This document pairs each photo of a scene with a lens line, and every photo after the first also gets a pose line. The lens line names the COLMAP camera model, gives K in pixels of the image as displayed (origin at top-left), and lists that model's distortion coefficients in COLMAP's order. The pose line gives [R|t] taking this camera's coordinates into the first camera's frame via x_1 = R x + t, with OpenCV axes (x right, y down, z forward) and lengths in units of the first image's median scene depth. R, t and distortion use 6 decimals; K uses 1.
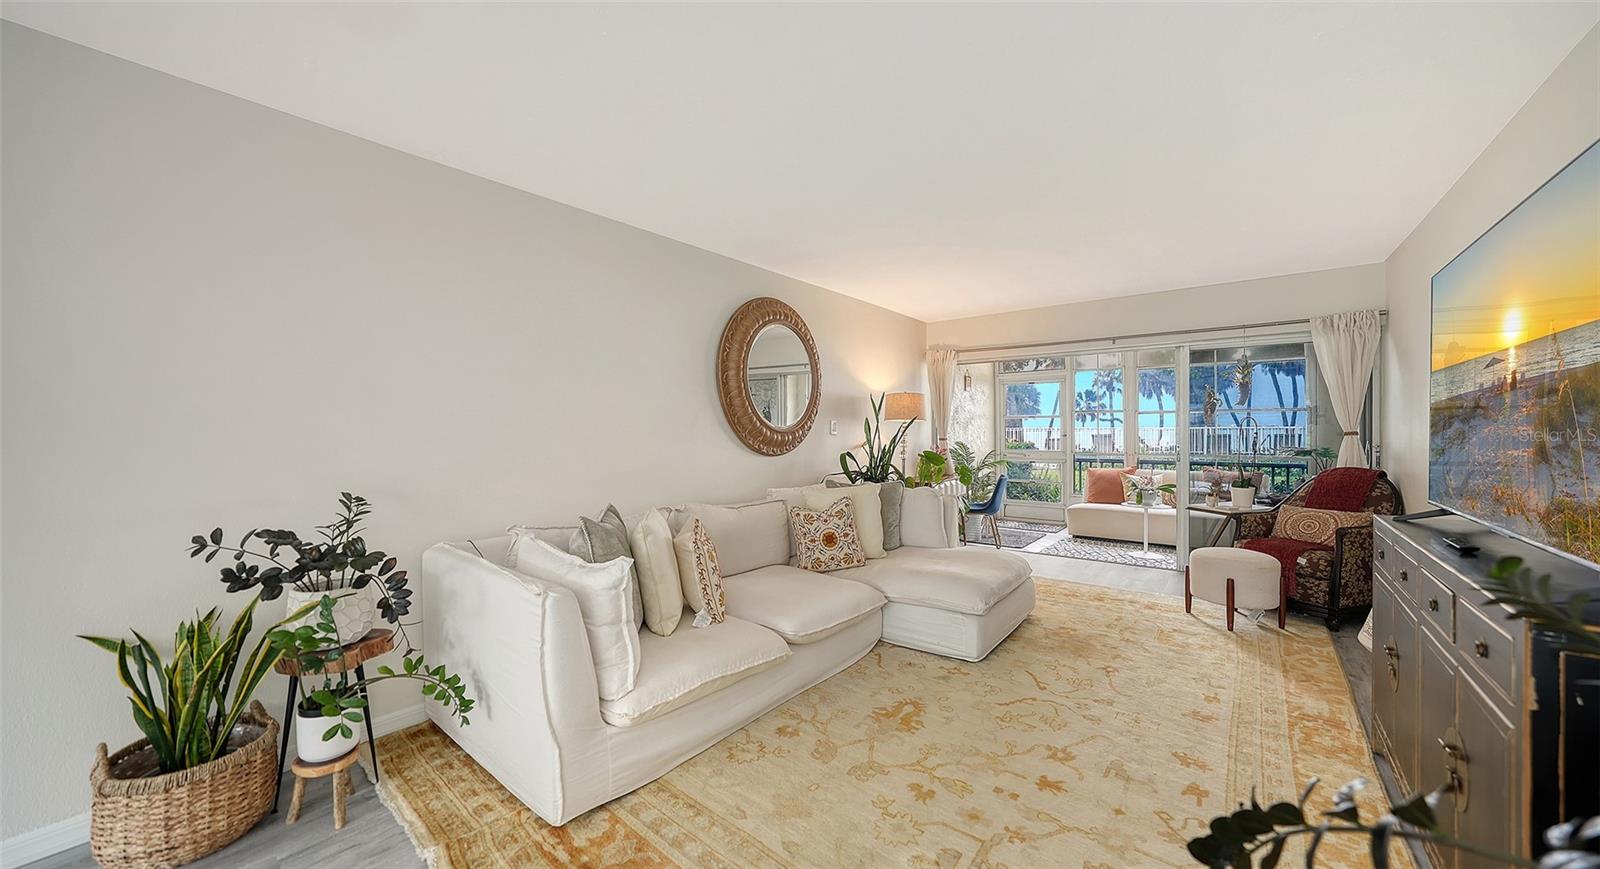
lens RADIAL K [[567.6, 0, 801.5], [0, 567.6, 431.3], [0, 0, 1]] dist [-0.010355, 0.000368]
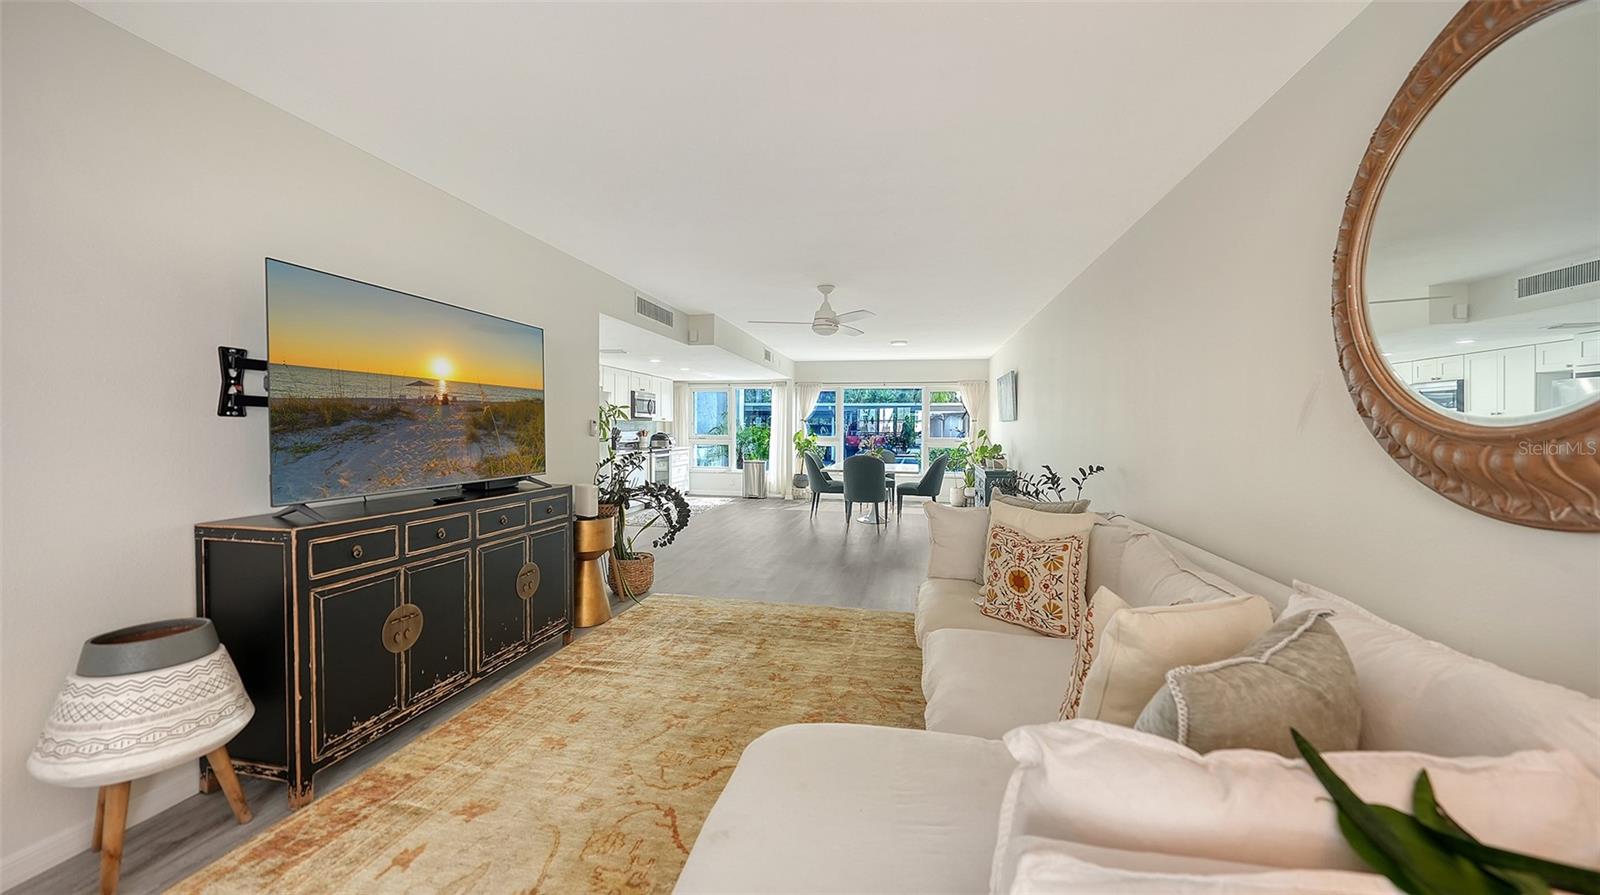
lens RADIAL K [[584.4, 0, 810.5], [0, 584.4, 435.4], [0, 0, 1]] dist [-0.012967, 0.001614]
pose [[-0.883826, 0.003626, -0.467802, 0.424350], [-0.003166, 0.999901, 0.013731, -0.002764], [0.467805, 0.013617, -0.883727, 1.194150]]
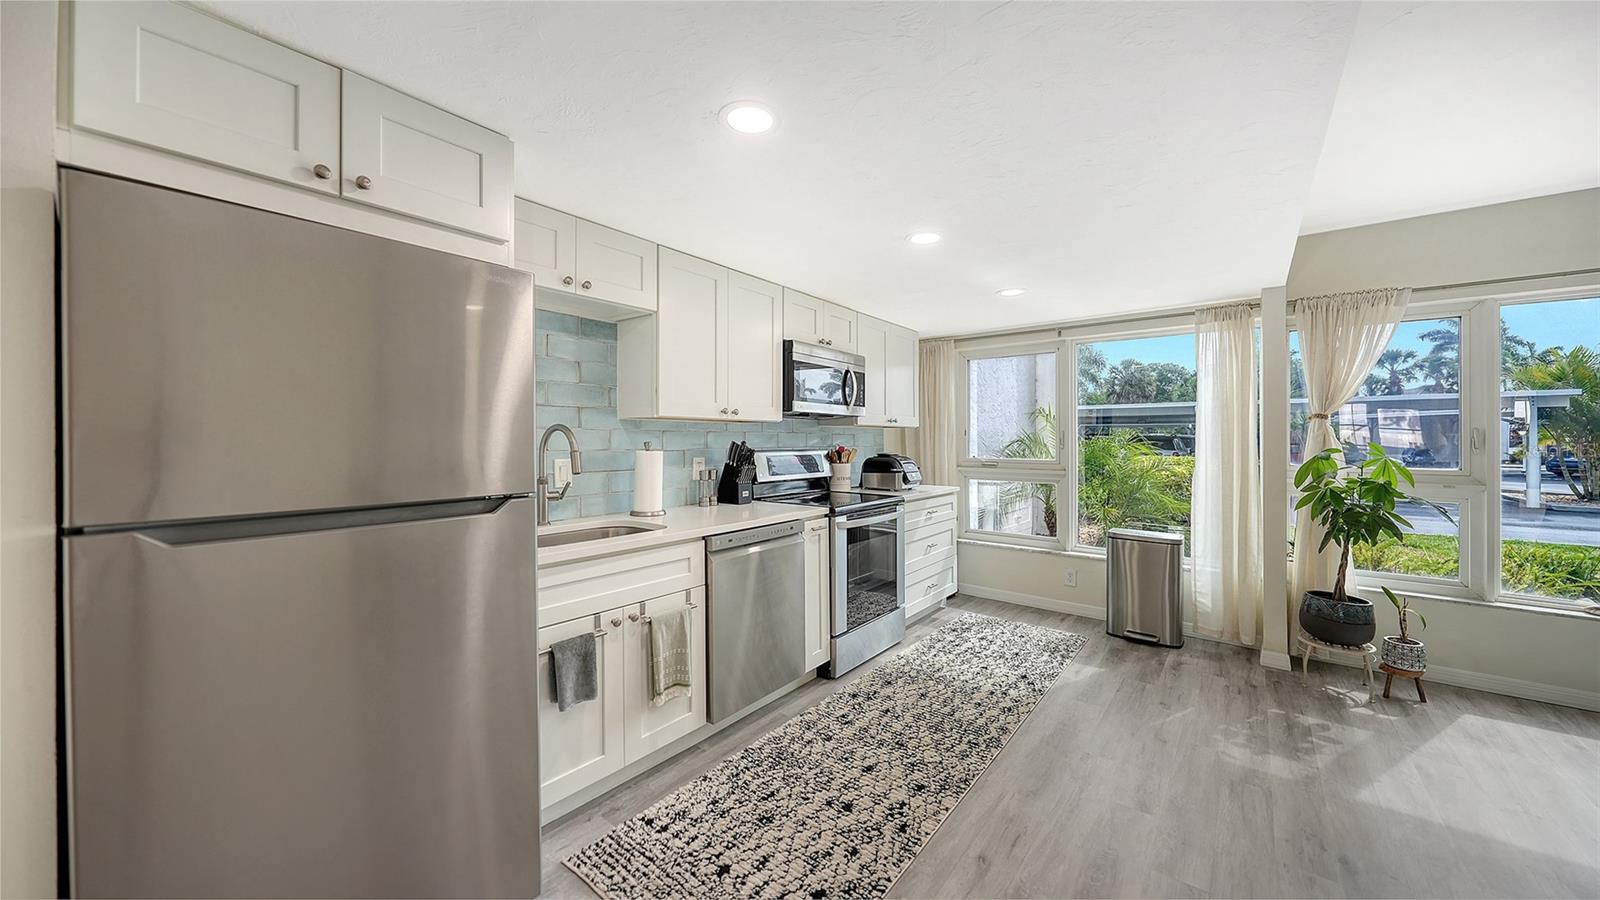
lens RADIAL K [[553.3, 0, 799.9], [0, 553.3, 449.0], [0, 0, 1]] dist [-0.000038, -0.000058]
pose [[-0.999720, -0.000433, 0.023646, -0.078033], [-0.000044, 0.999865, 0.016424, -0.002063], [-0.023650, 0.016418, -0.999585, -0.416323]]
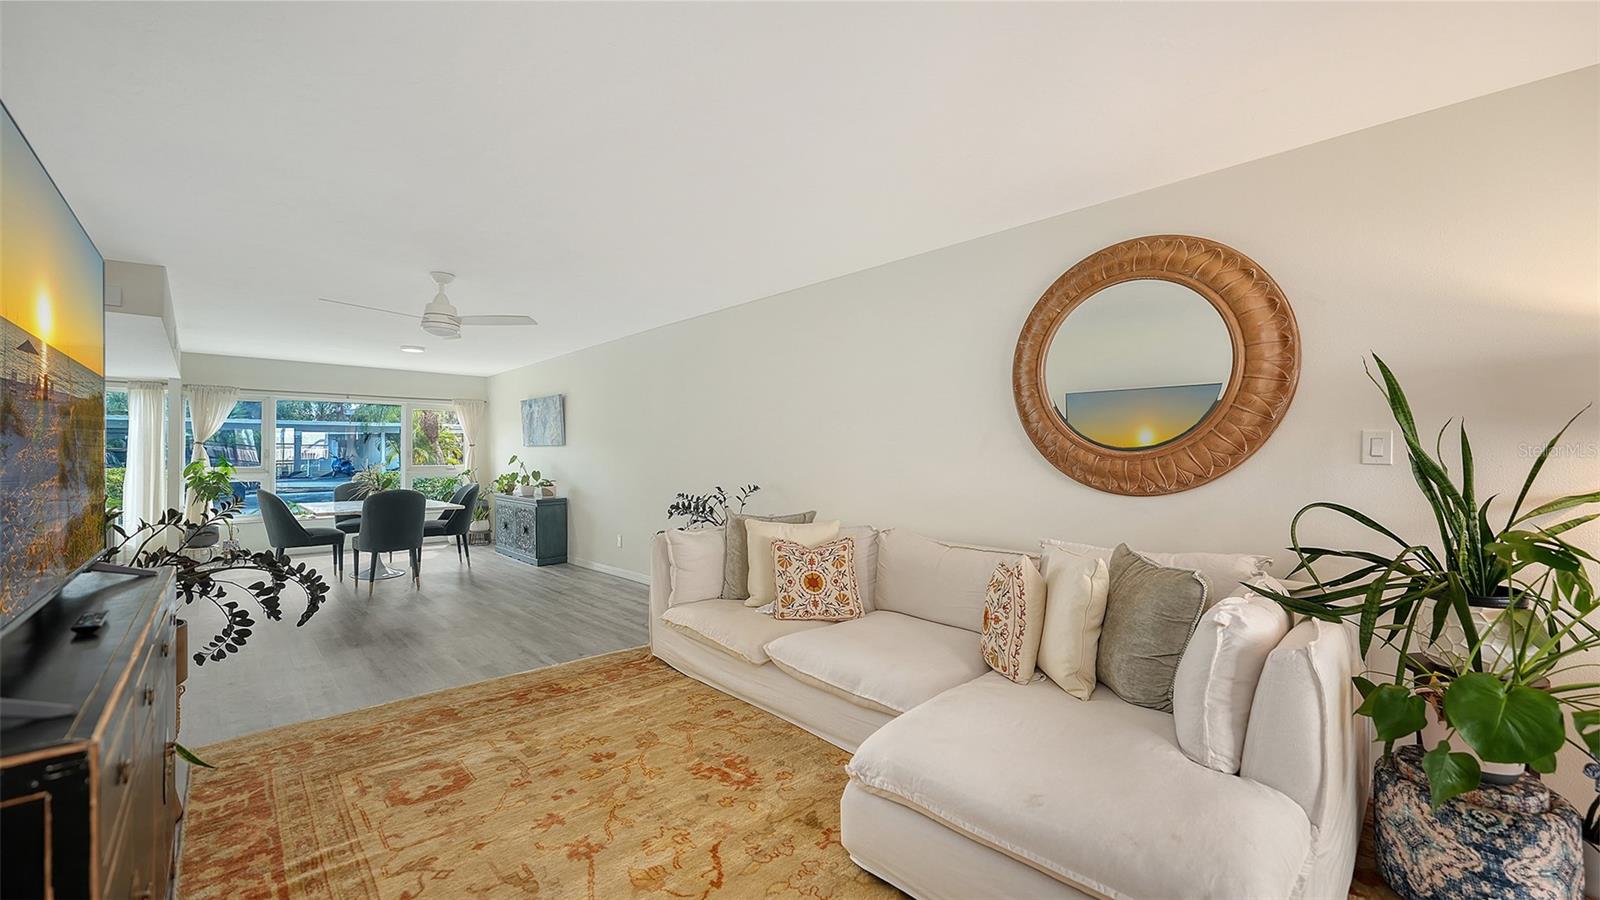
lens RADIAL K [[610.6, 0, 781.6], [0, 610.6, 436.0], [0, 0, 1]] dist [-0.002788, 0.000878]
pose [[-0.155987, -0.027210, -0.987384, 0.738180], [0.001428, 0.999613, -0.027773, -0.003885], [0.987758, -0.005742, -0.155887, 0.804027]]
